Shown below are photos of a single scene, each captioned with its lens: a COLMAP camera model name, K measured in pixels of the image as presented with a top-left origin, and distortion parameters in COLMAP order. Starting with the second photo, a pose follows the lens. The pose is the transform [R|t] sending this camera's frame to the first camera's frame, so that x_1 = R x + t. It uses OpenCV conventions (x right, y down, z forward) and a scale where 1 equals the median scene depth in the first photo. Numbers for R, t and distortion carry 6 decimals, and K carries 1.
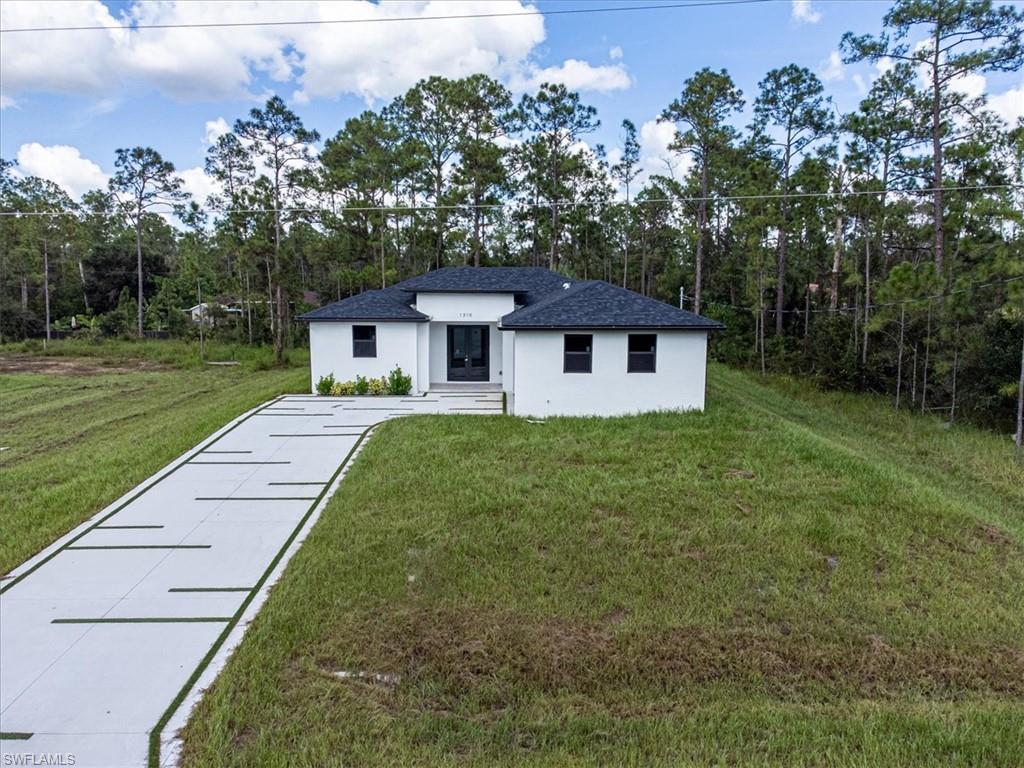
lens RADIAL K [[773.5, 0, 512.0], [0, 773.5, 384.0], [0, 0, 1]] dist [0.011303, 0.005150]
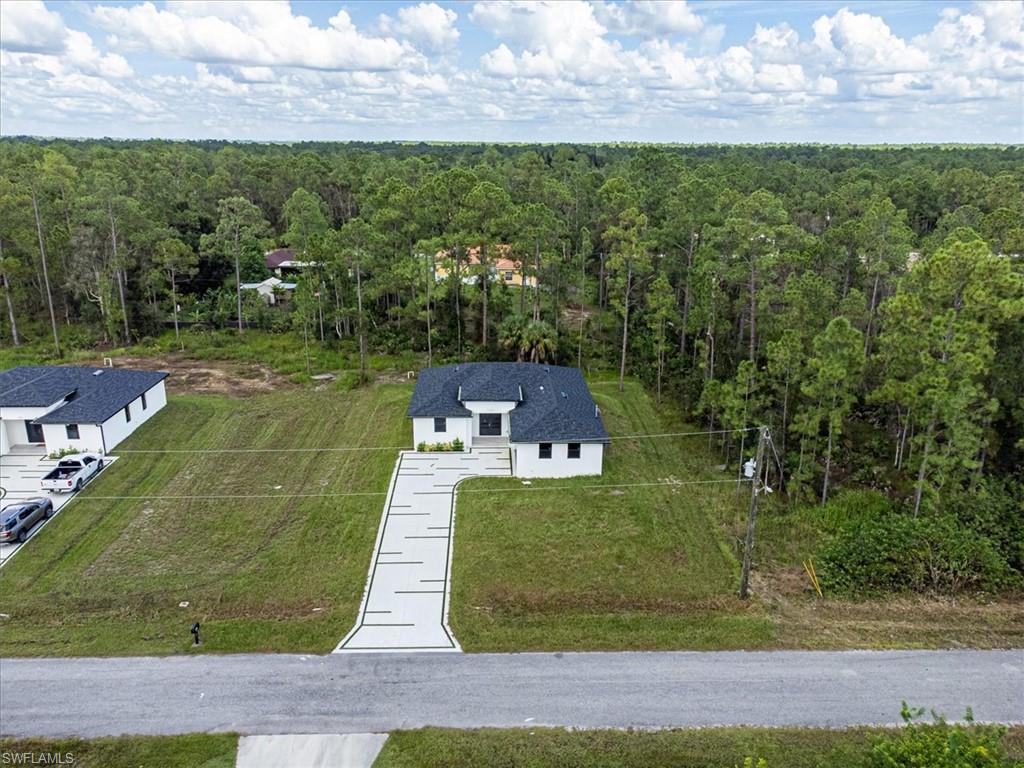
lens RADIAL K [[773.5, 0, 512.0], [0, 773.5, 384.0], [0, 0, 1]] dist [0.011303, 0.005150]
pose [[0.999753, -0.000781, 0.022205, -0.048408], [-0.003233, 0.983635, 0.180144, -0.511085], [-0.021983, -0.180171, 0.983390, -0.936087]]
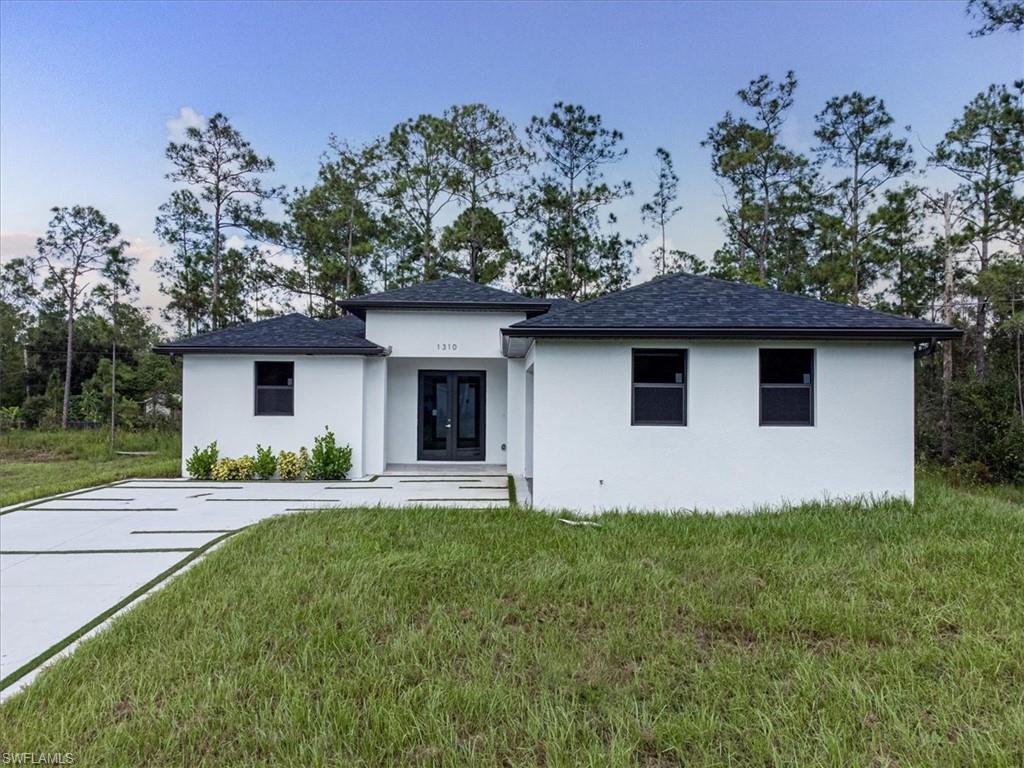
lens RADIAL K [[773.5, 0, 512.0], [0, 773.5, 384.0], [0, 0, 1]] dist [0.011303, 0.005150]
pose [[0.999998, 0.001874, 0.000816, -0.009350], [-0.001737, 0.989695, -0.143178, 0.025502], [-0.001076, 0.143176, 0.989697, 0.406587]]
